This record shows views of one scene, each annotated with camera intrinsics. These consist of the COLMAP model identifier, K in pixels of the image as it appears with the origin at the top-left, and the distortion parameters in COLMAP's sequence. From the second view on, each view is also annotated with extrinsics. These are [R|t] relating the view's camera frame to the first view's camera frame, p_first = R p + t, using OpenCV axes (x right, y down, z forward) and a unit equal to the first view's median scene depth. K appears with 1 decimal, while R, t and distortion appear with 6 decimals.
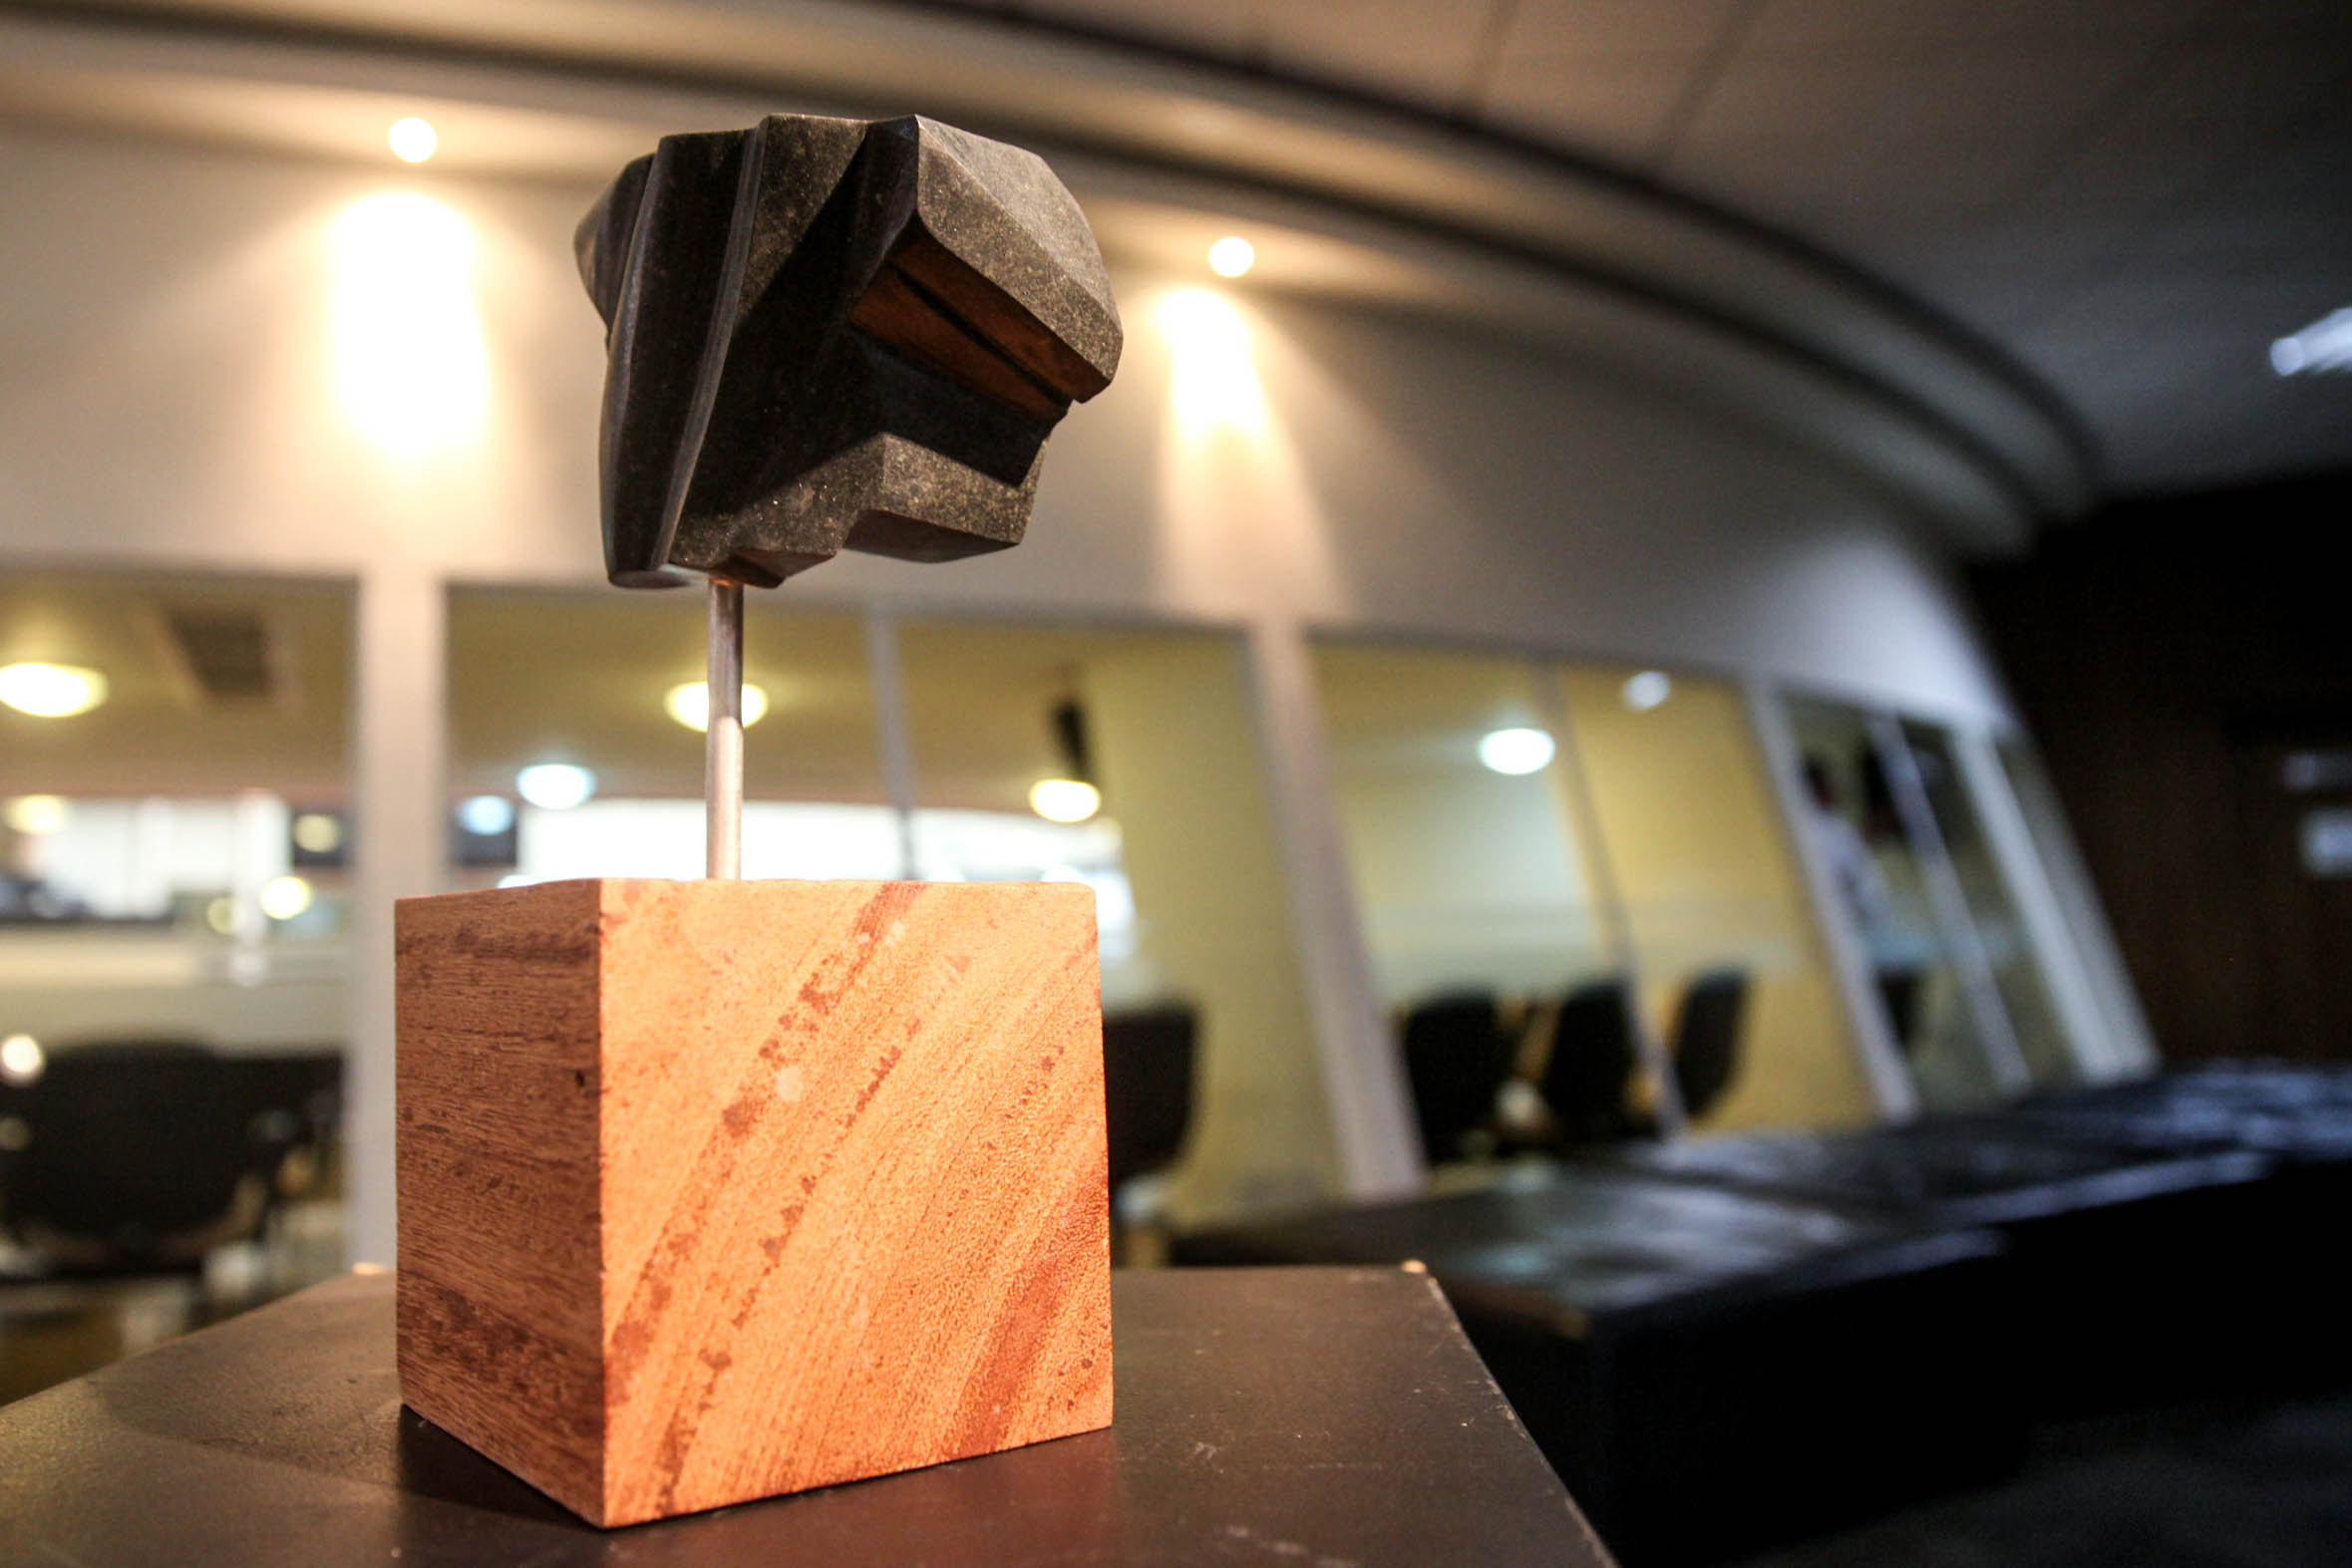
lens RADIAL K [[1583.1, 0, 1176.0], [0, 1583.1, 784.0], [0, 0, 1]] dist [-0.111924, 0.065046]
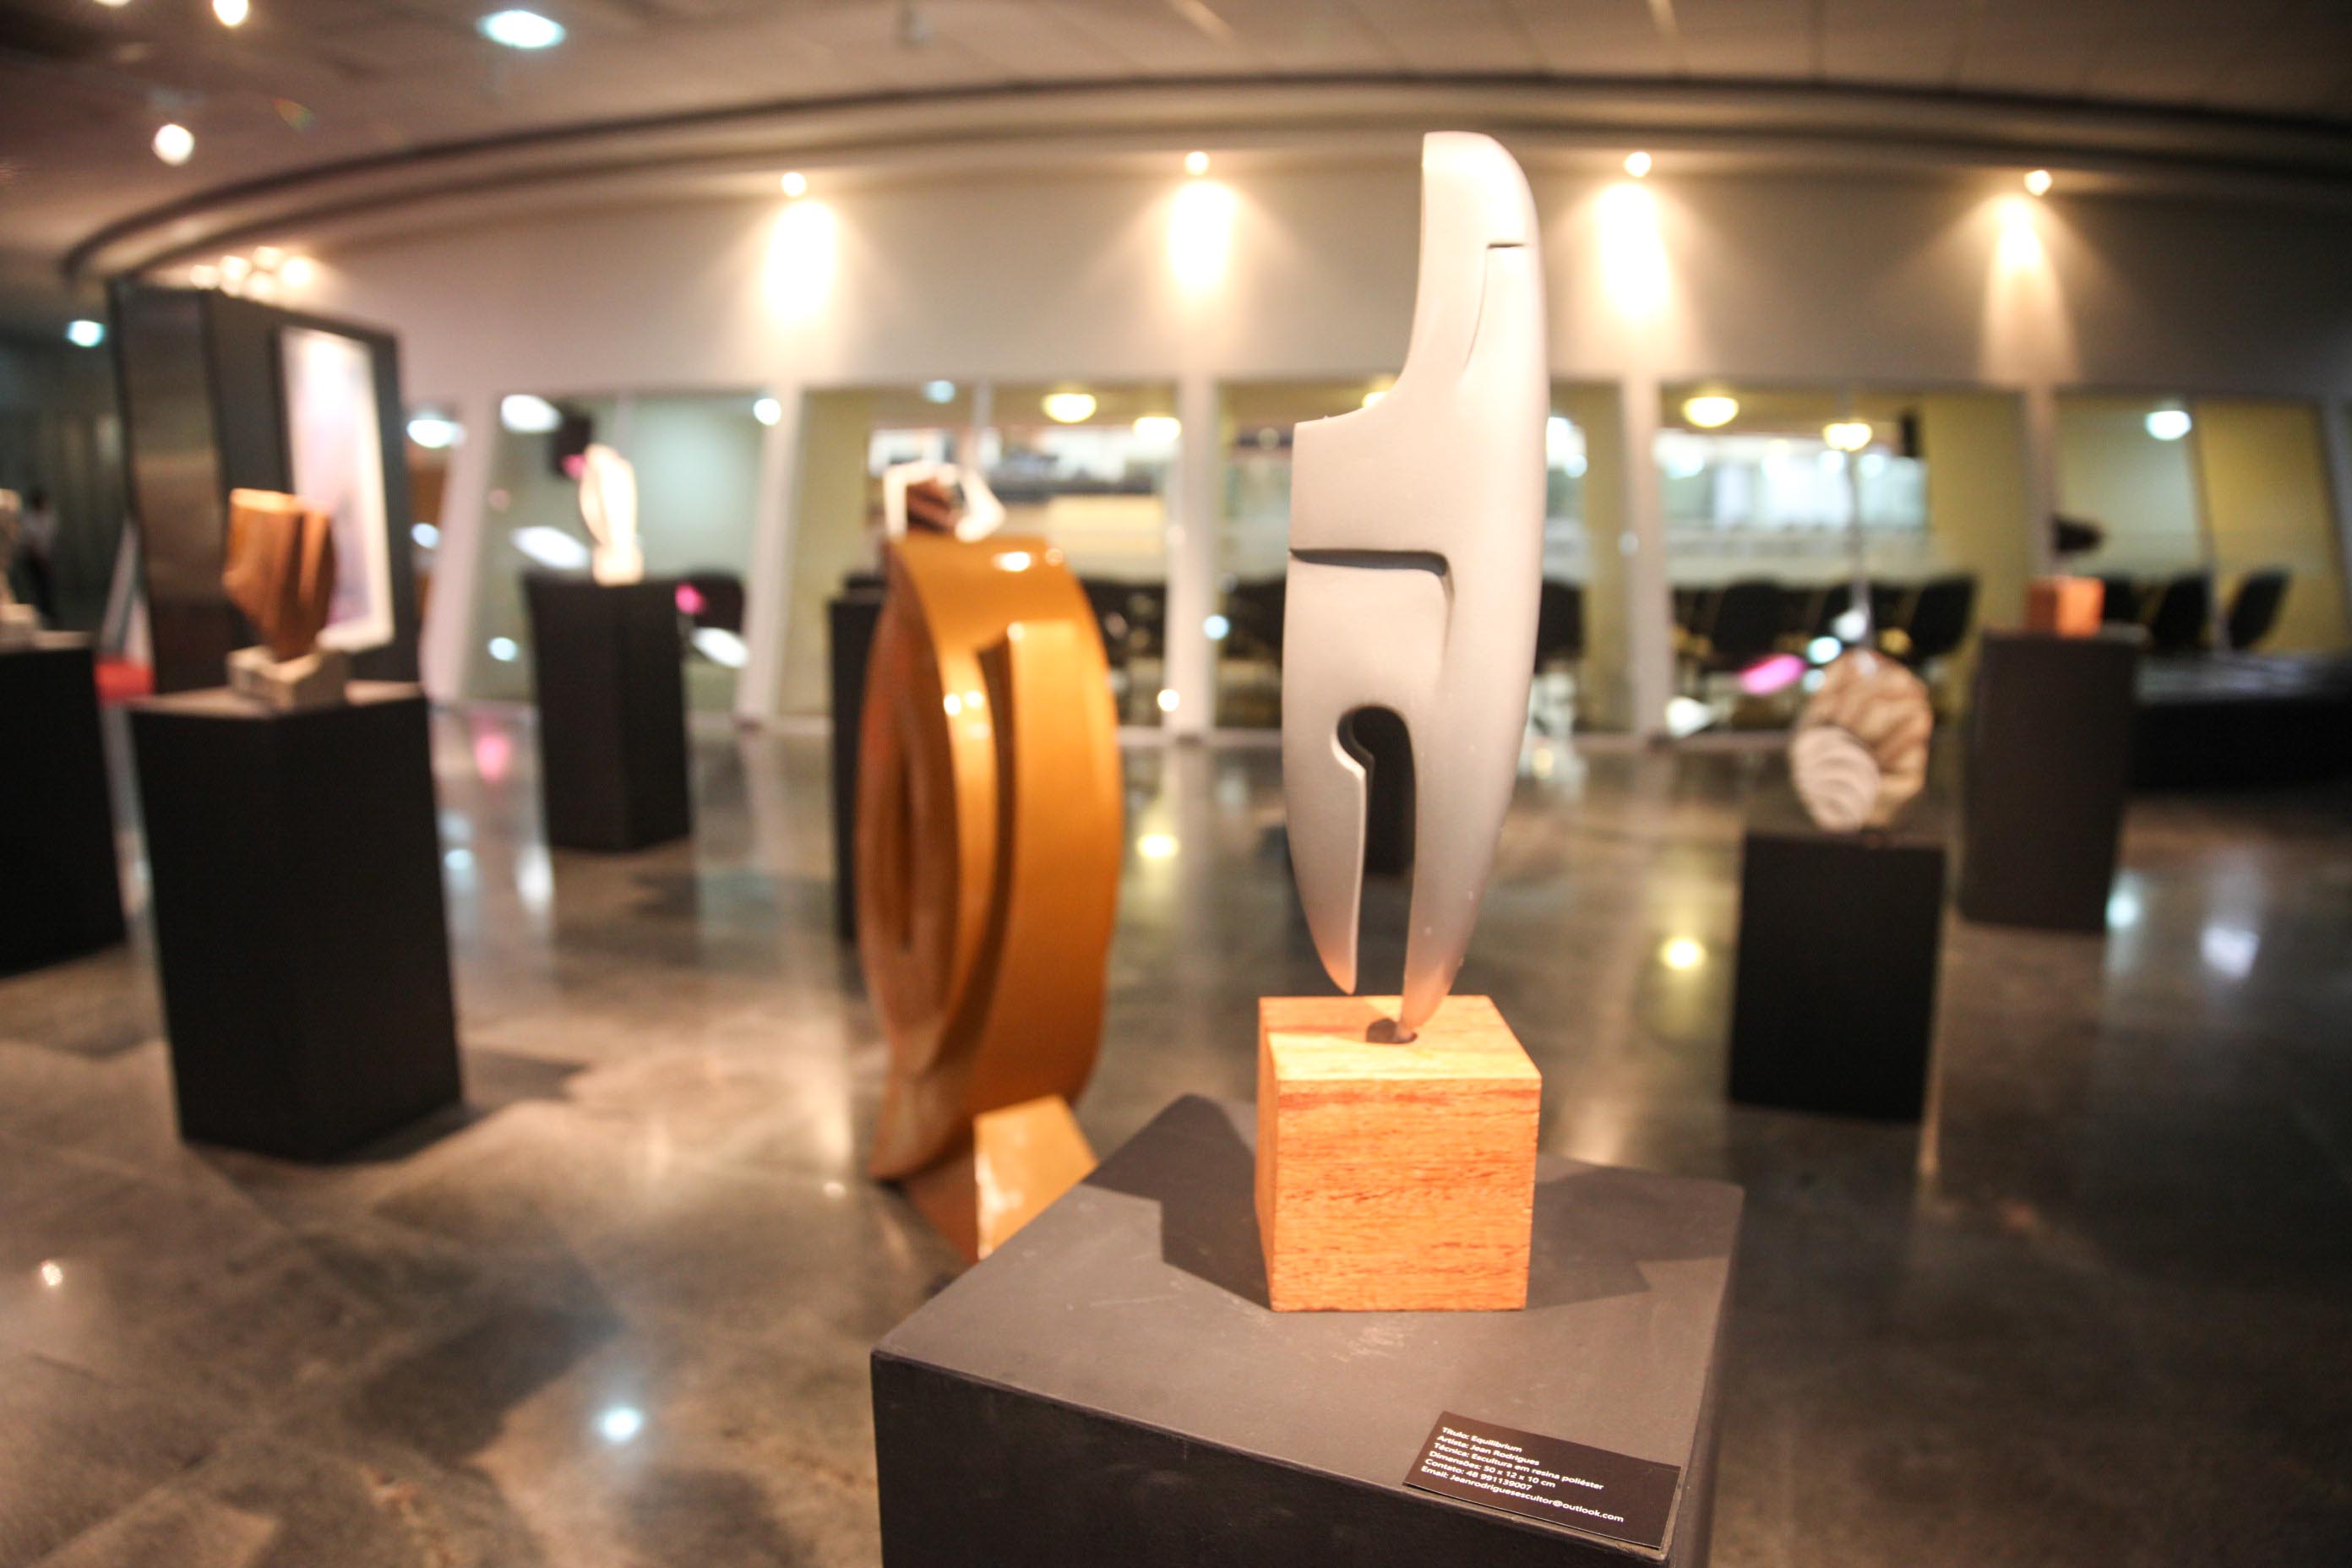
lens RADIAL K [[1583.3, 0, 1176.0], [0, 1583.3, 784.0], [0, 0, 1]] dist [-0.111924, 0.065046]
pose [[0.939157, 0.091933, -0.330956, -0.252825], [0.020422, 0.946869, 0.320972, -0.250177], [0.342879, -0.308202, 0.887381, -1.135563]]
